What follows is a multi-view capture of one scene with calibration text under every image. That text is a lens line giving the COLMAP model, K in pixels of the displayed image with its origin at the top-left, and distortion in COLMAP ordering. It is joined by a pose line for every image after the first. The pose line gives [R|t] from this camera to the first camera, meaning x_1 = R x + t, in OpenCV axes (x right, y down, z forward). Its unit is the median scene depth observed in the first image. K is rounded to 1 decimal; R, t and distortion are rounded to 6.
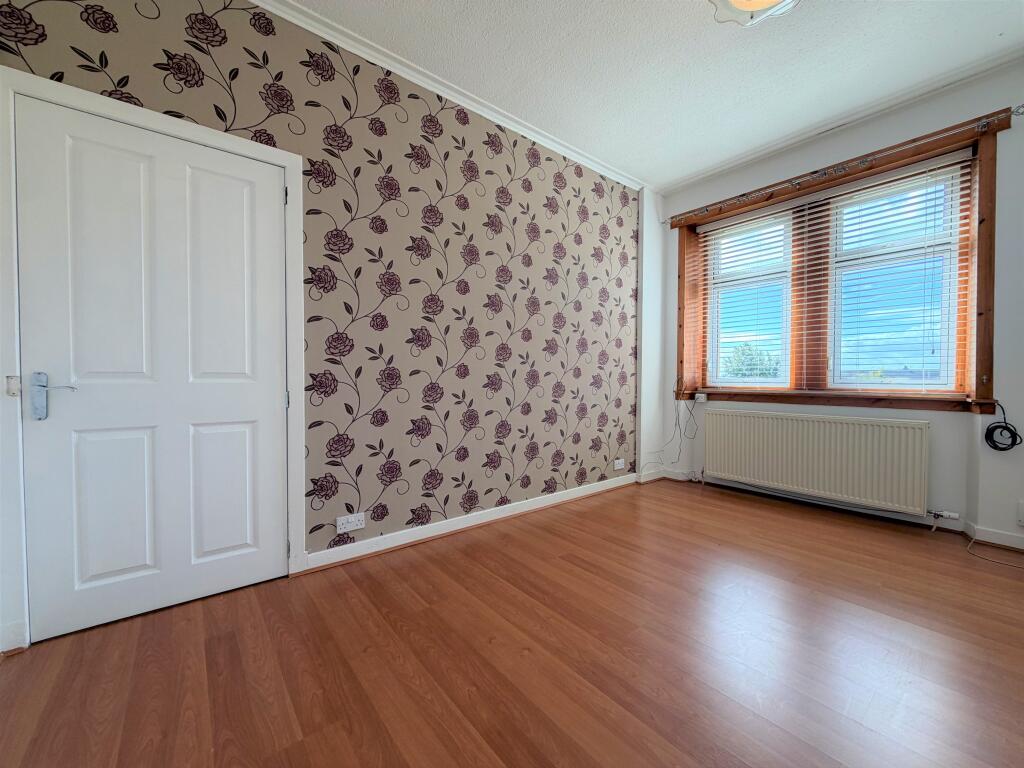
lens RADIAL K [[408.6, 0, 511.8], [0, 408.6, 383.9], [0, 0, 1]] dist [-0.001050, -0.000275]
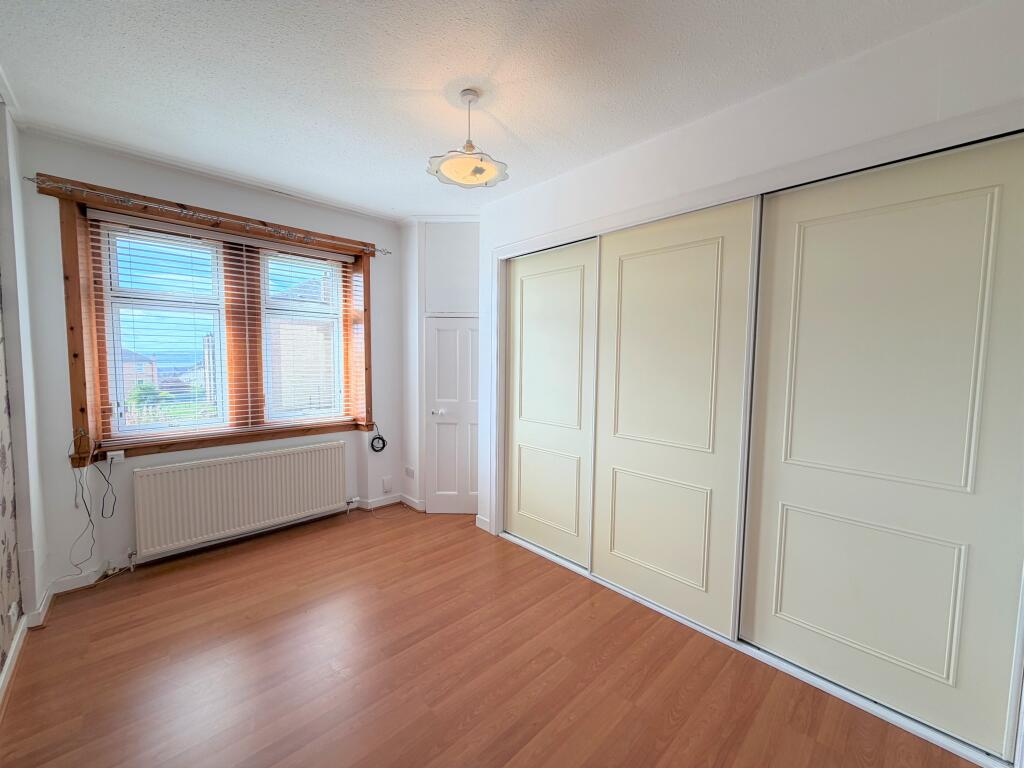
lens RADIAL K [[408.6, 0, 511.4], [0, 408.6, 383.5], [0, 0, 1]] dist [-0.001050, -0.000275]
pose [[-0.094253, -0.067128, 0.993283, -0.367311], [0.005067, 0.997679, 0.067906, -0.166867], [-0.995535, 0.011433, -0.093694, 0.444387]]
